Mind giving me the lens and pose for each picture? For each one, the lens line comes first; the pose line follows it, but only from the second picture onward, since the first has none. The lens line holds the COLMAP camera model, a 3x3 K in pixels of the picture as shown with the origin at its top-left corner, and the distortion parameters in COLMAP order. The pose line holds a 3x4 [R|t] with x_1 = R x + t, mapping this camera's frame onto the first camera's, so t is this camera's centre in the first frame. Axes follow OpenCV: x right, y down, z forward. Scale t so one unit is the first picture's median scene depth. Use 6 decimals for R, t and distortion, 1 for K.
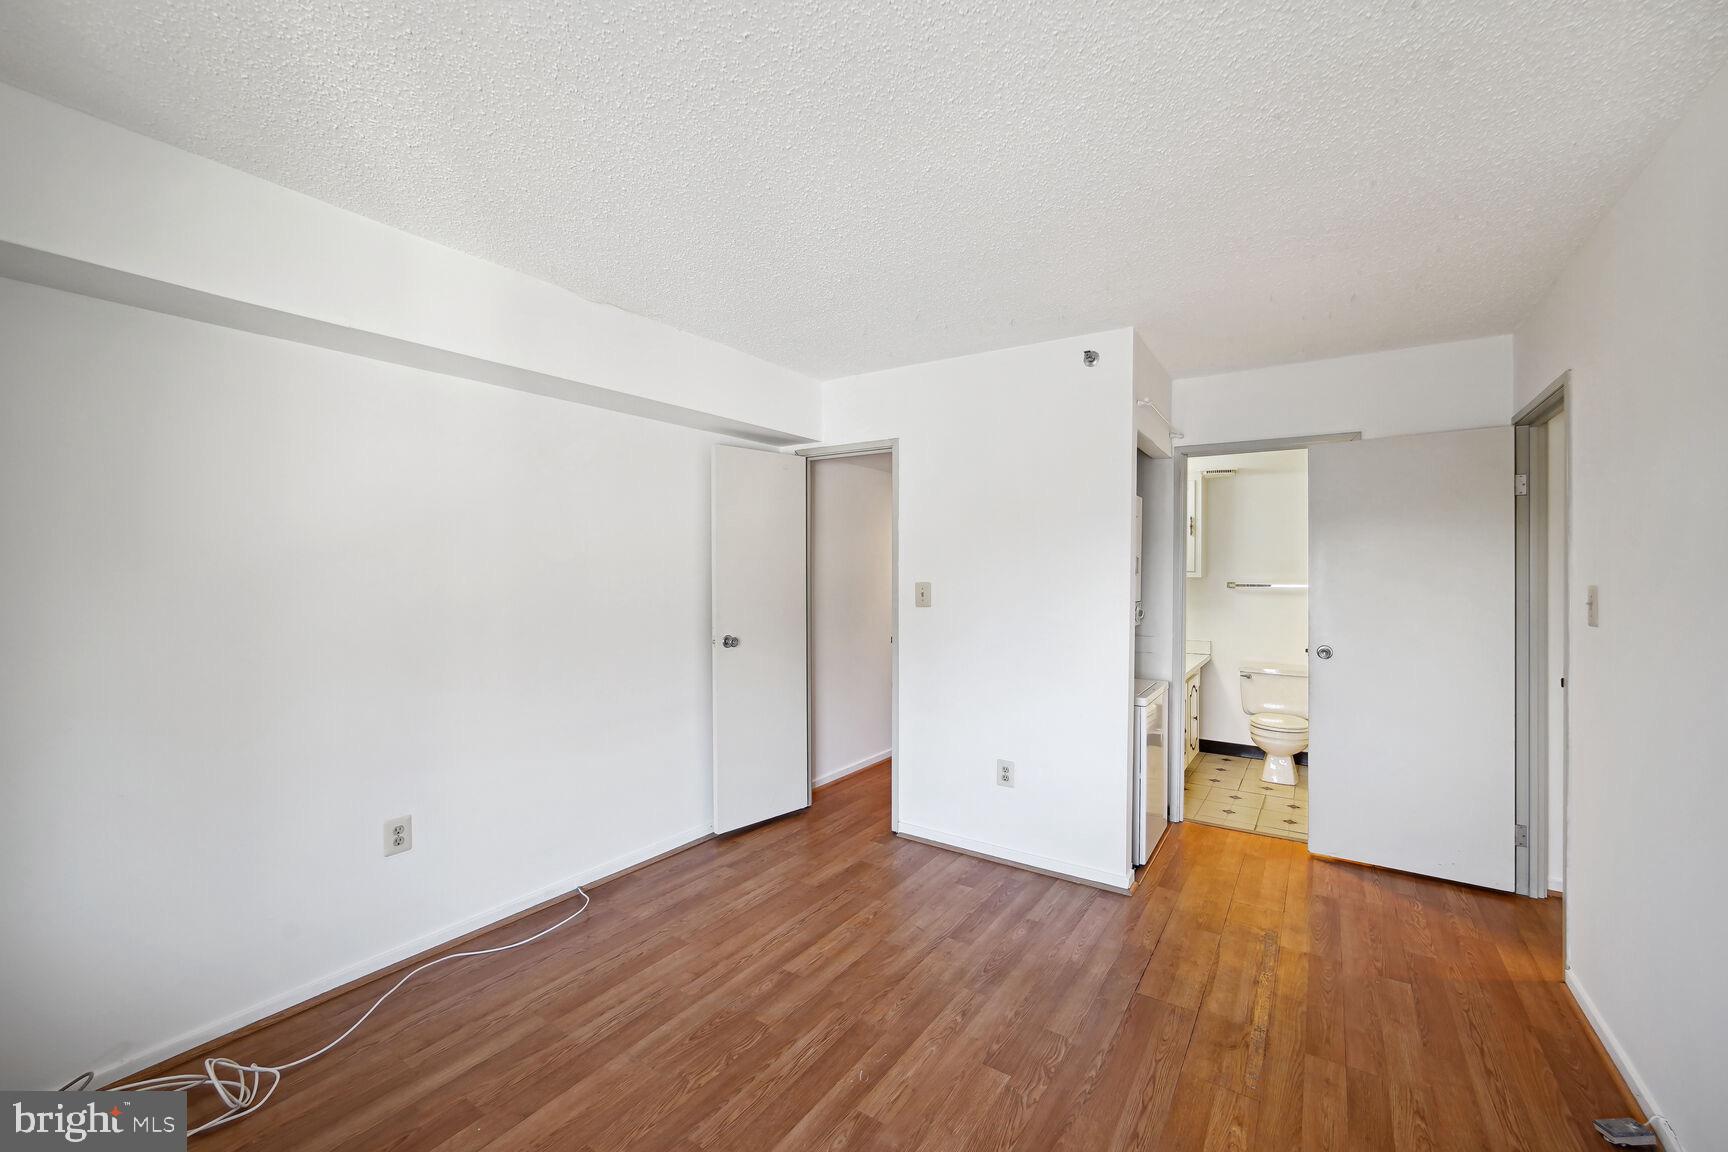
lens RADIAL K [[699.1, 0, 863.3], [0, 699.1, 571.2], [0, 0, 1]] dist [-0.013314, 0.000575]
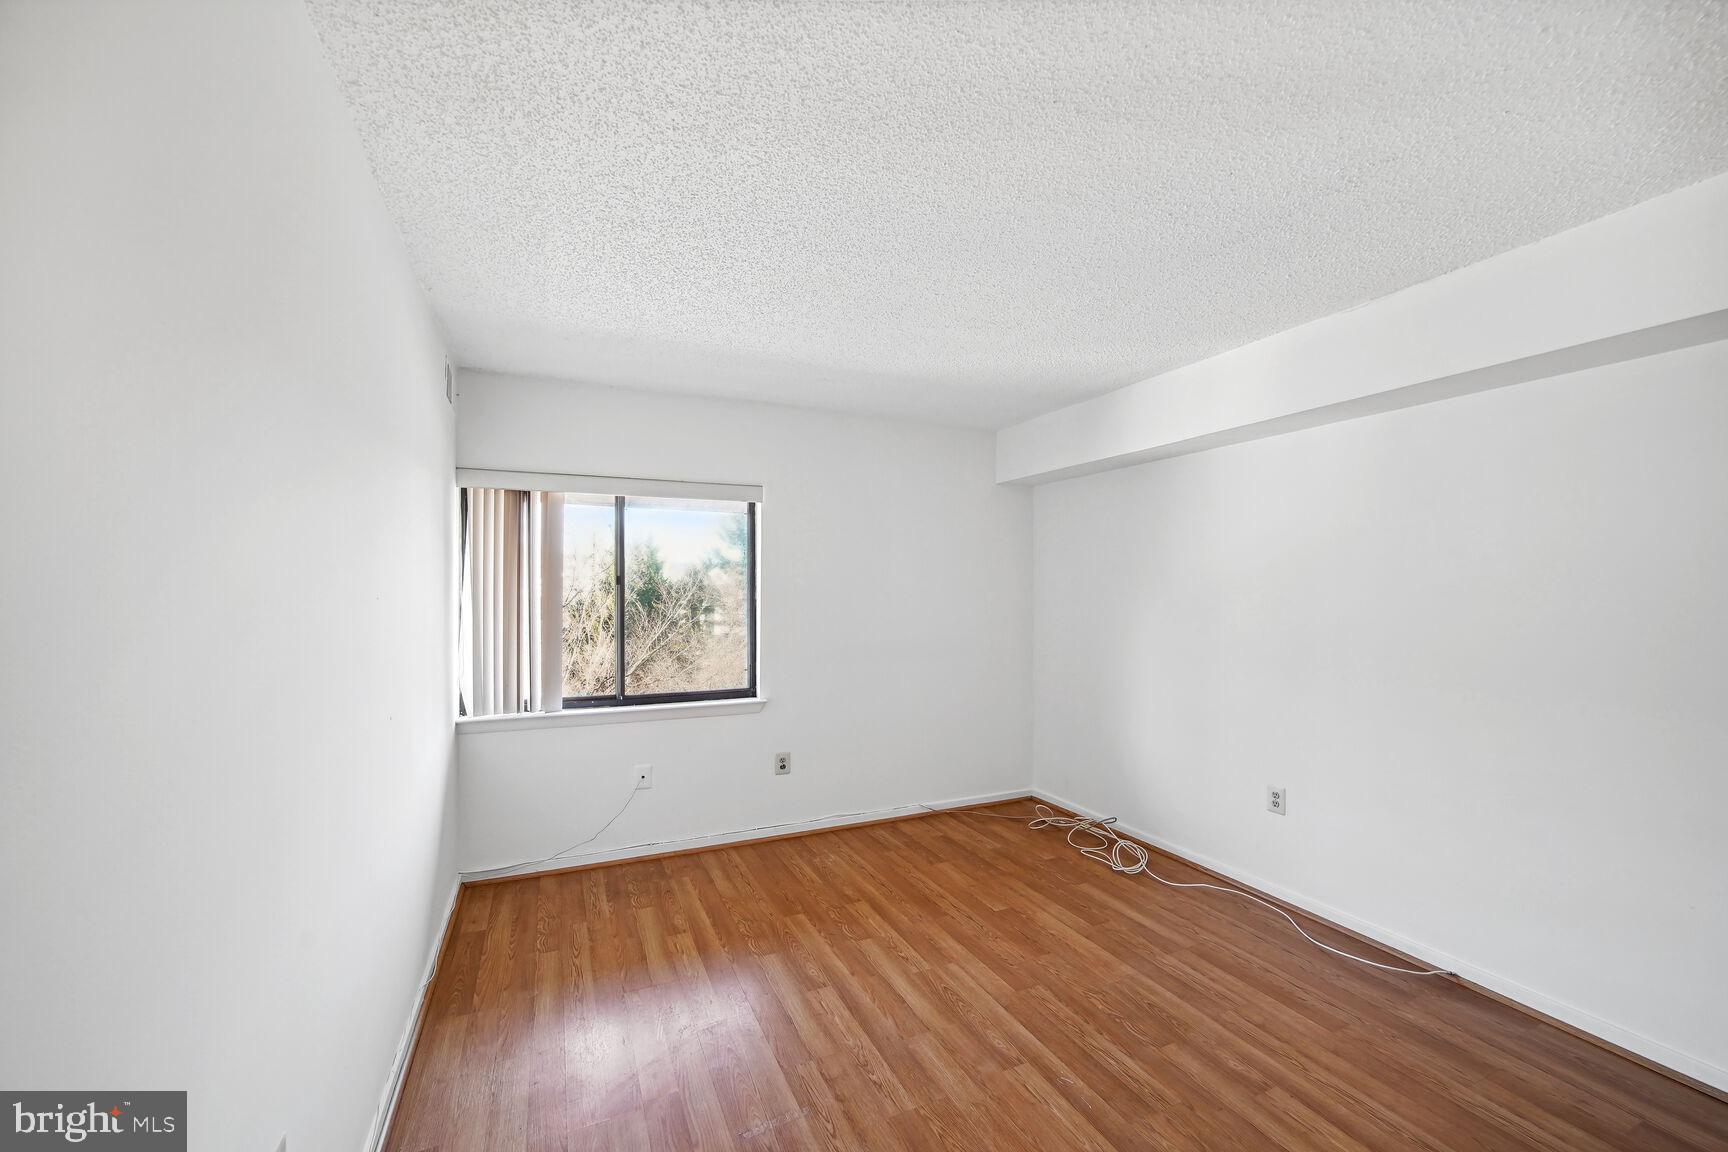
lens RADIAL K [[699.1, 0, 861.9], [0, 699.1, 591.5], [0, 0, 1]] dist [-0.013314, 0.000575]
pose [[-0.531574, -0.000924, -0.847012, 0.903151], [-0.008672, 0.999953, 0.004352, -0.003310], [0.846968, 0.009659, -0.531556, 1.119227]]
